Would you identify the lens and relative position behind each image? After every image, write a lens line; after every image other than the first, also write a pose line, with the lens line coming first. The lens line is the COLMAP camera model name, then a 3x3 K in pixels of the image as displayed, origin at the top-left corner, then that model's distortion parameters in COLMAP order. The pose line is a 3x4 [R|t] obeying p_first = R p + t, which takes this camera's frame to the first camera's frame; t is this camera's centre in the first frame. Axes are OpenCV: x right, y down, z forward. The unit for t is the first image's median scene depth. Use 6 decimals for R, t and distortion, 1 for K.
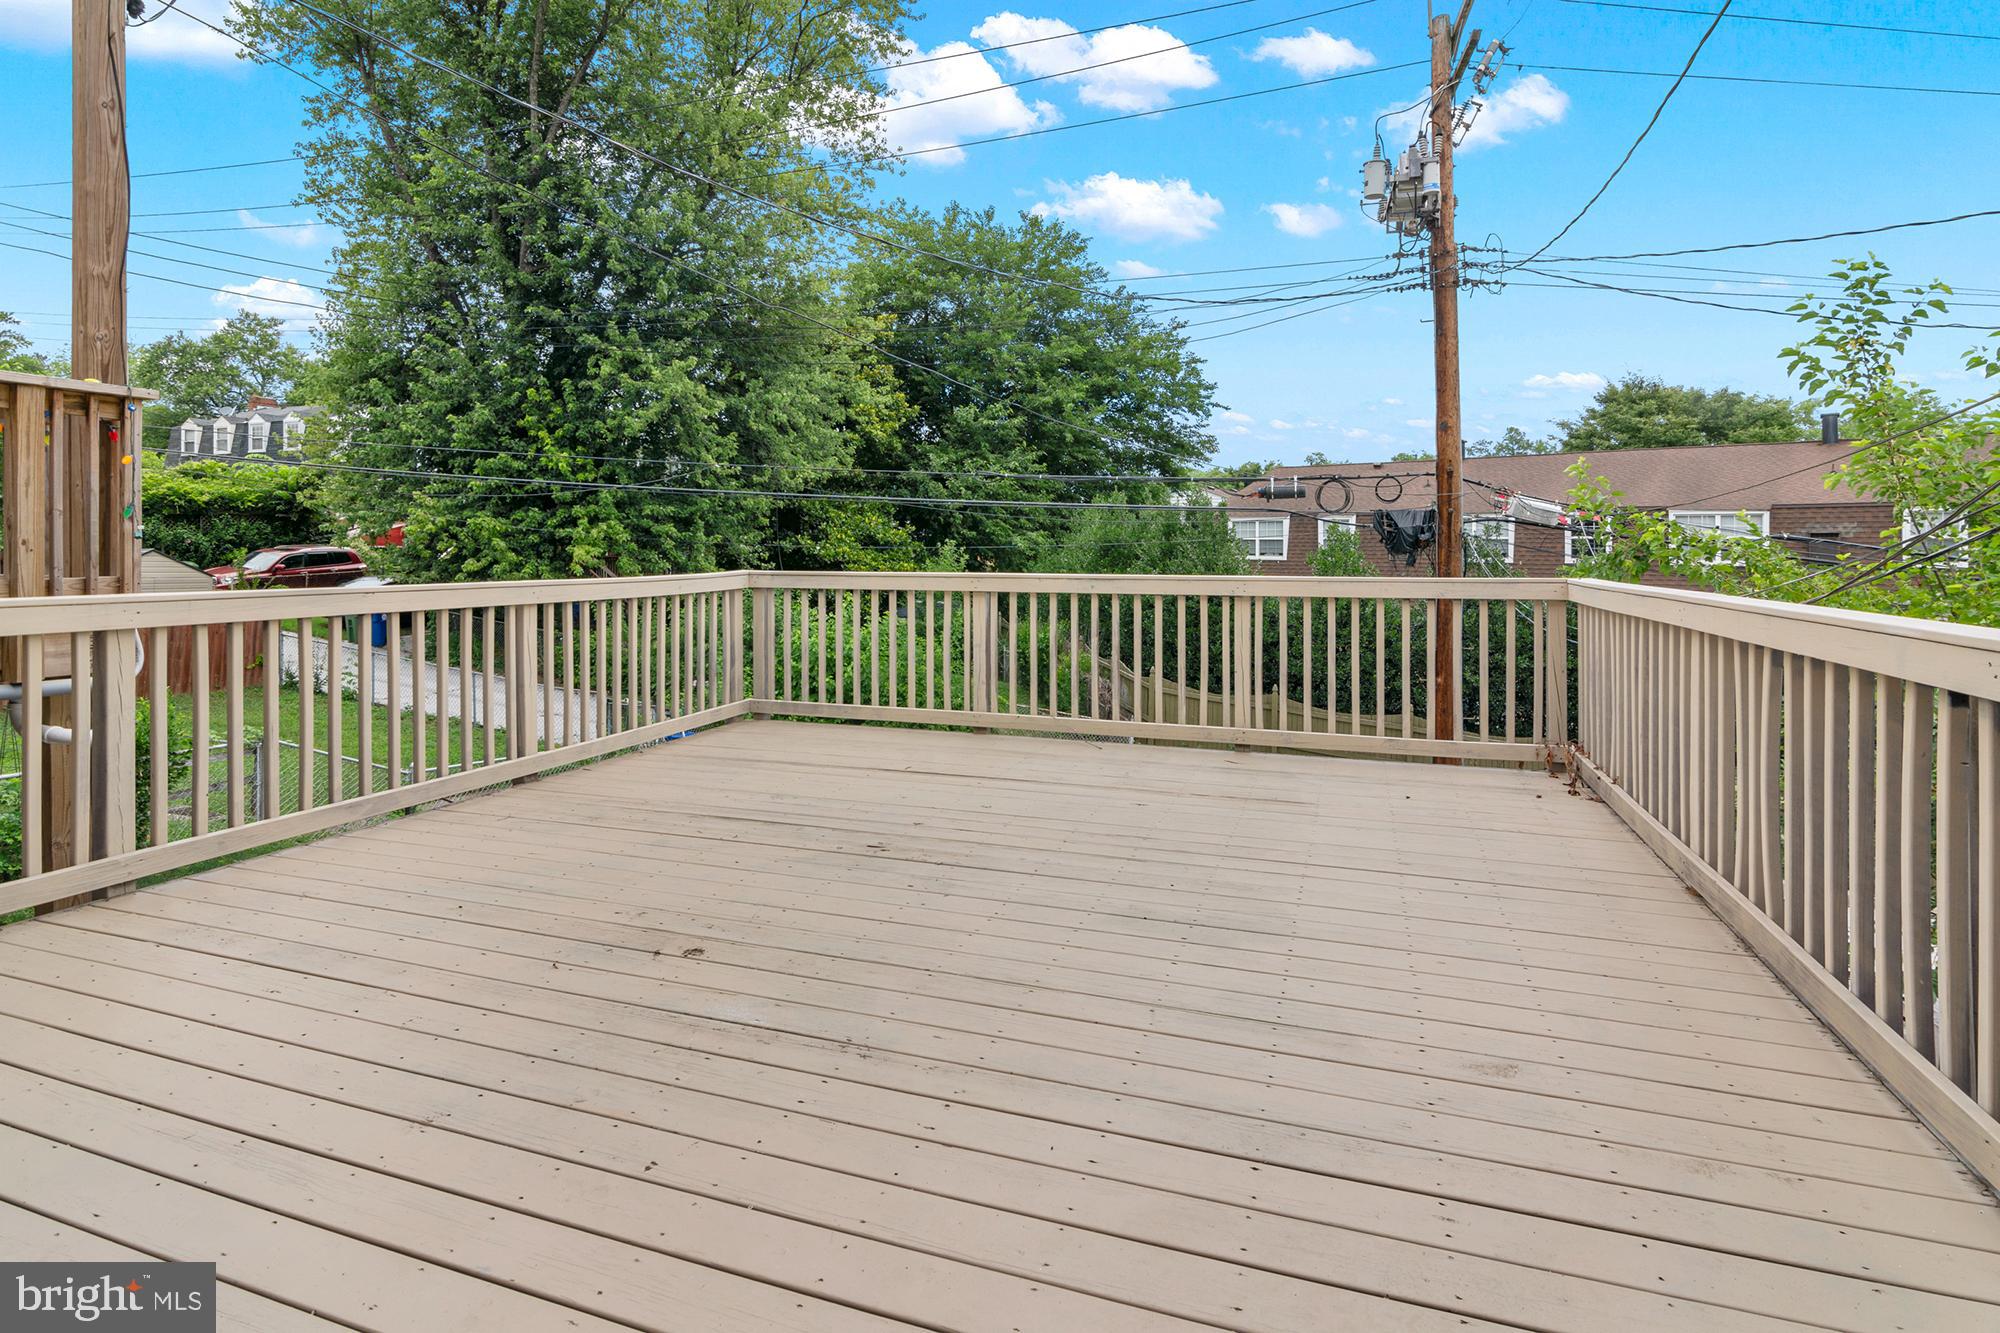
lens RADIAL K [[988.3, 0, 1010.7], [0, 988.3, 544.0], [0, 0, 1]] dist [-0.003543, -0.005849]
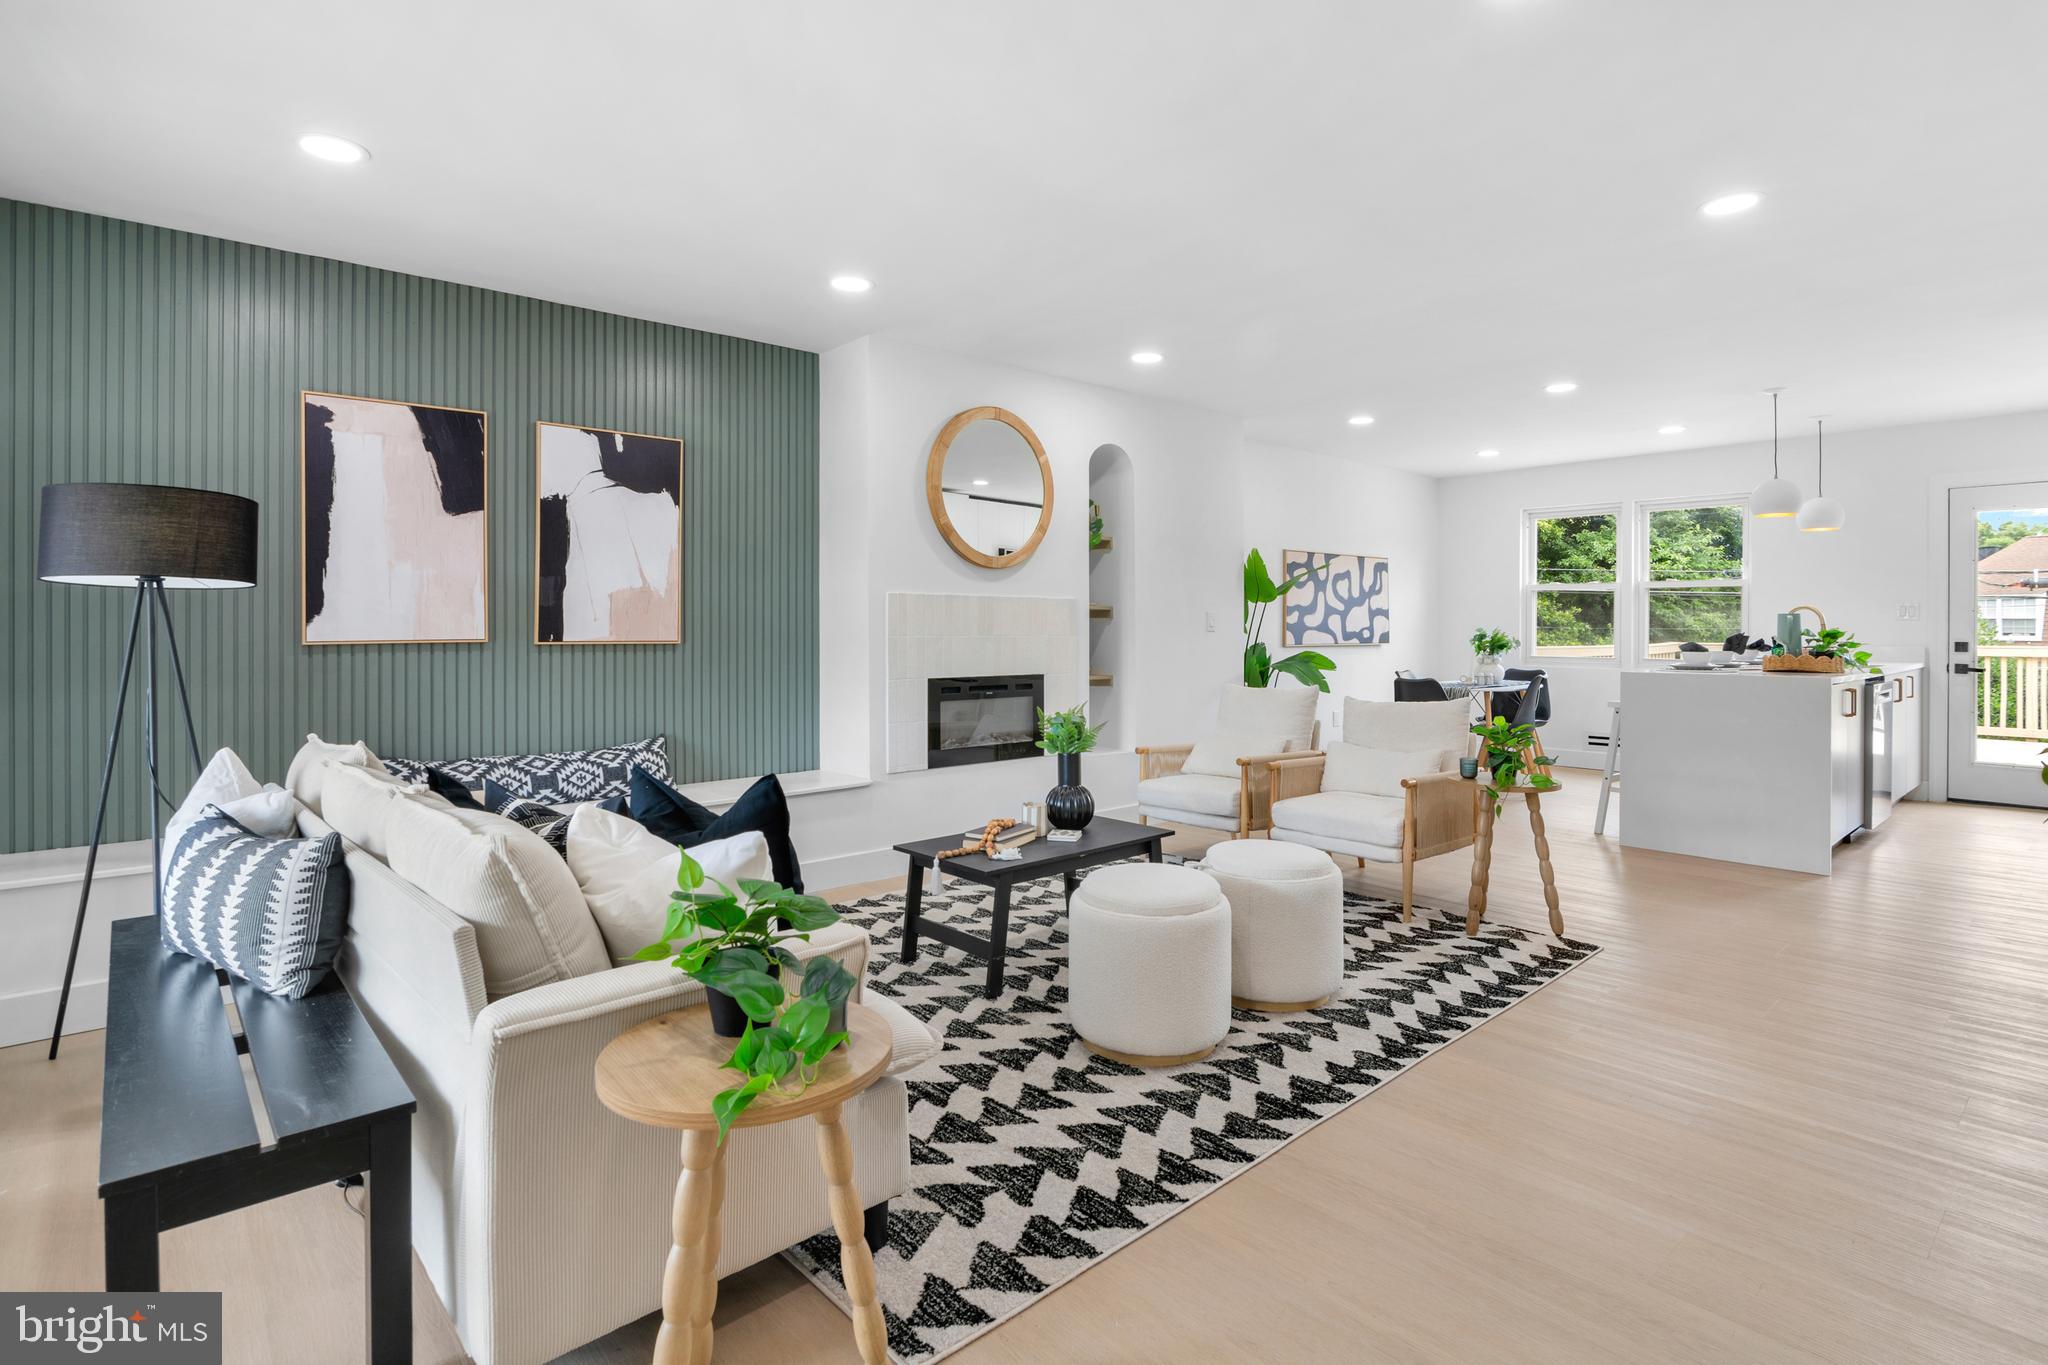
lens RADIAL K [[1012.1, 0, 1023.6], [0, 1012.1, 630.7], [0, 0, 1]] dist [-0.003543, -0.005849]
pose [[0.874645, 0.000257, -0.484764, -0.119244], [0.002743, 0.999981, 0.005480, -0.001572], [0.484757, -0.006123, 0.874628, -0.358764]]
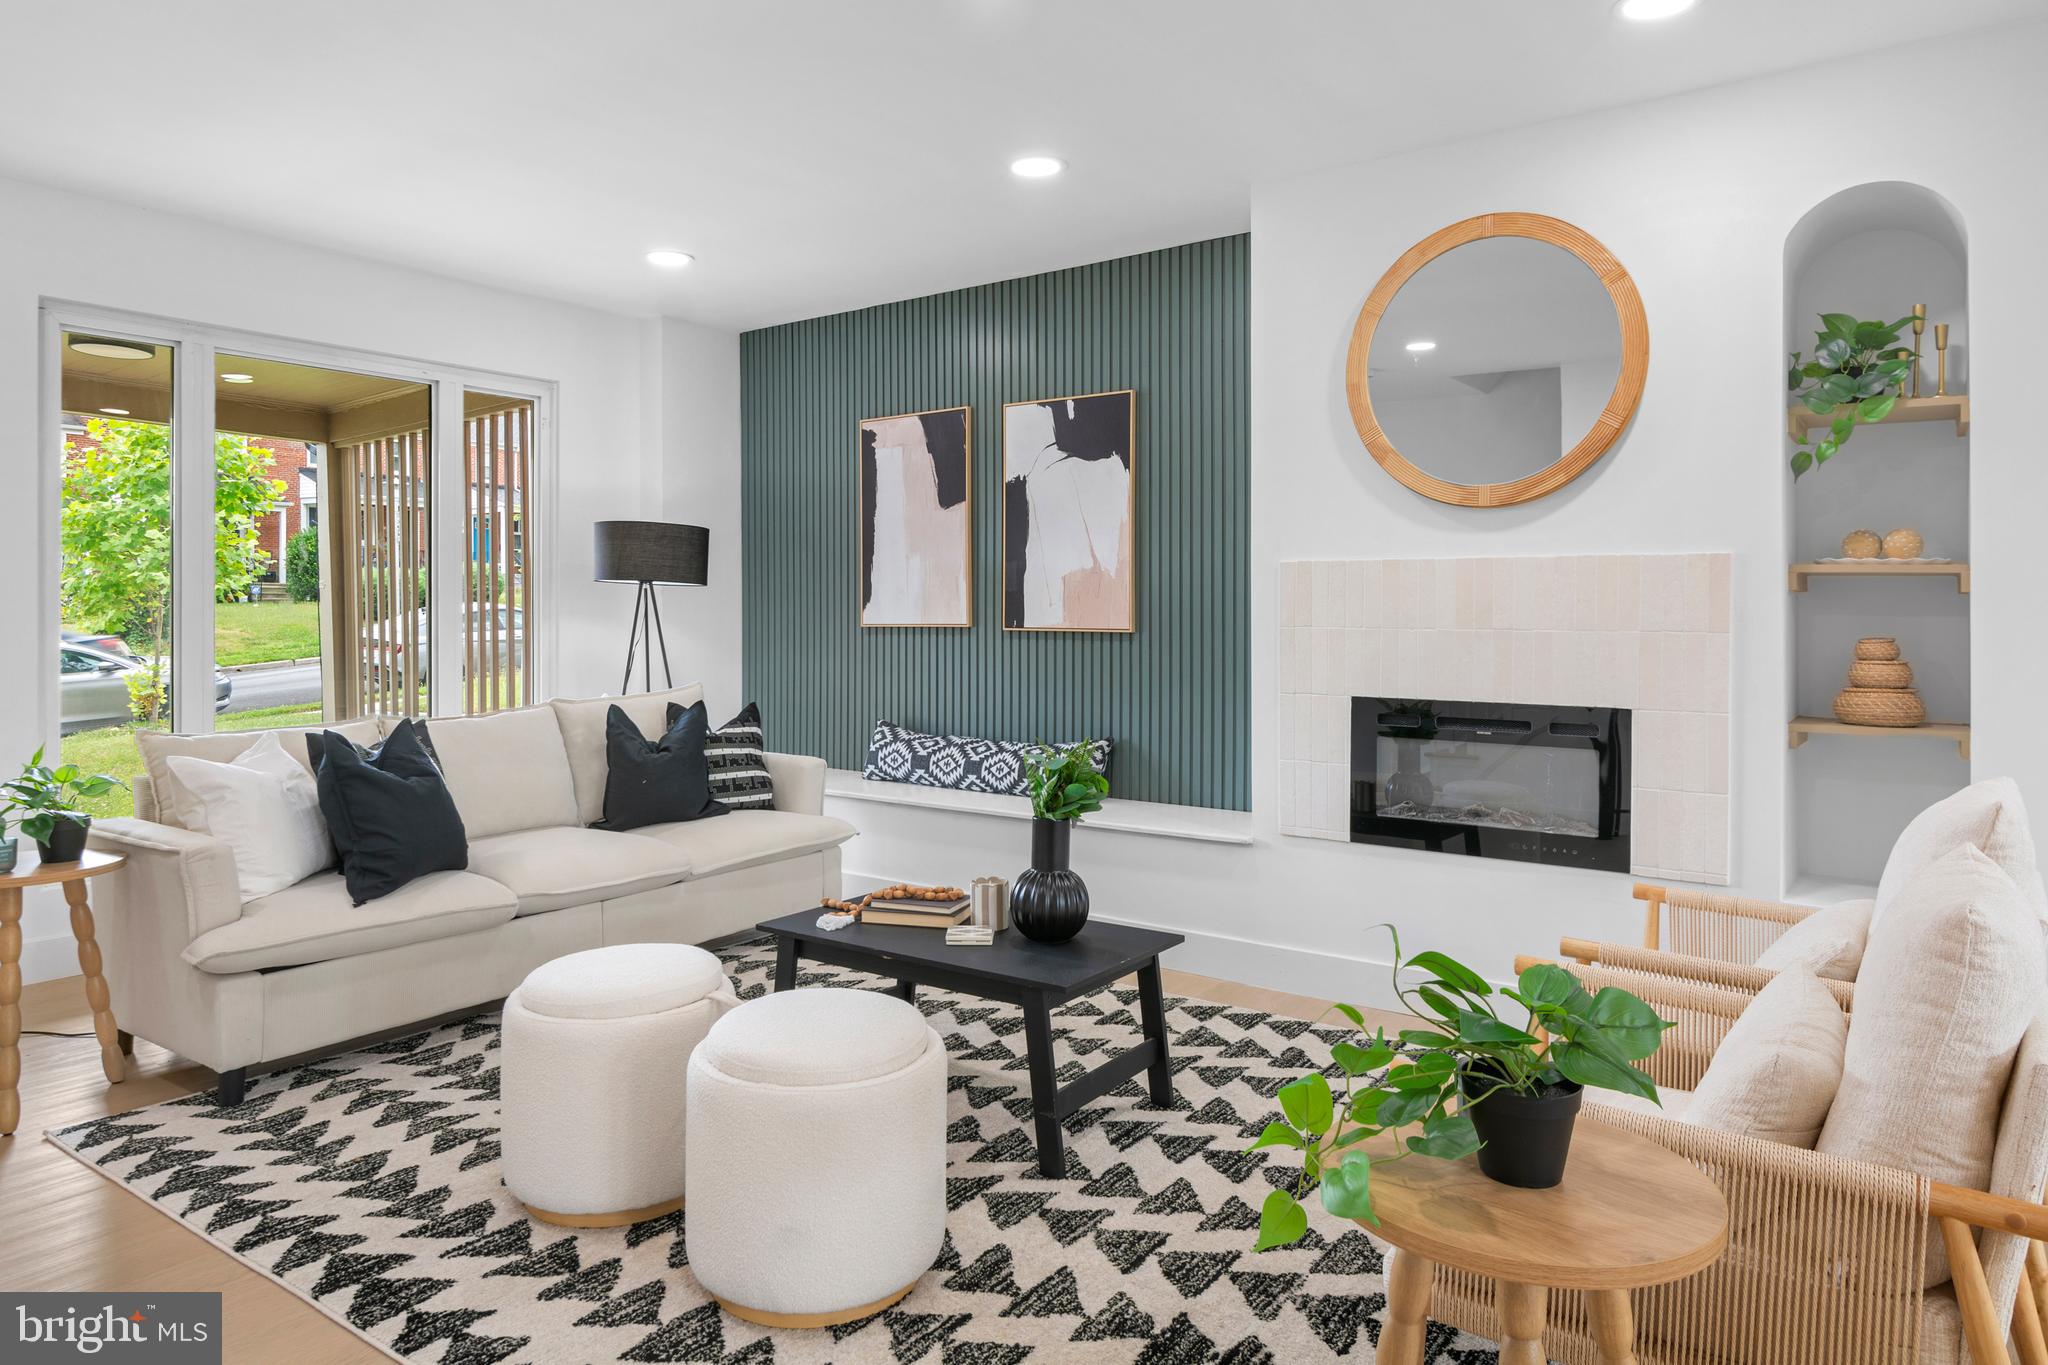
lens RADIAL K [[1267.5, 0, 1021.6], [0, 1267.5, 619.2], [0, 0, 1]] dist [-0.004588, -0.002114]
pose [[-0.286227, 0.006192, -0.958142, -0.072391], [0.002353, 0.999981, 0.005760, -0.001574], [0.958159, -0.000606, -0.286236, -0.190061]]
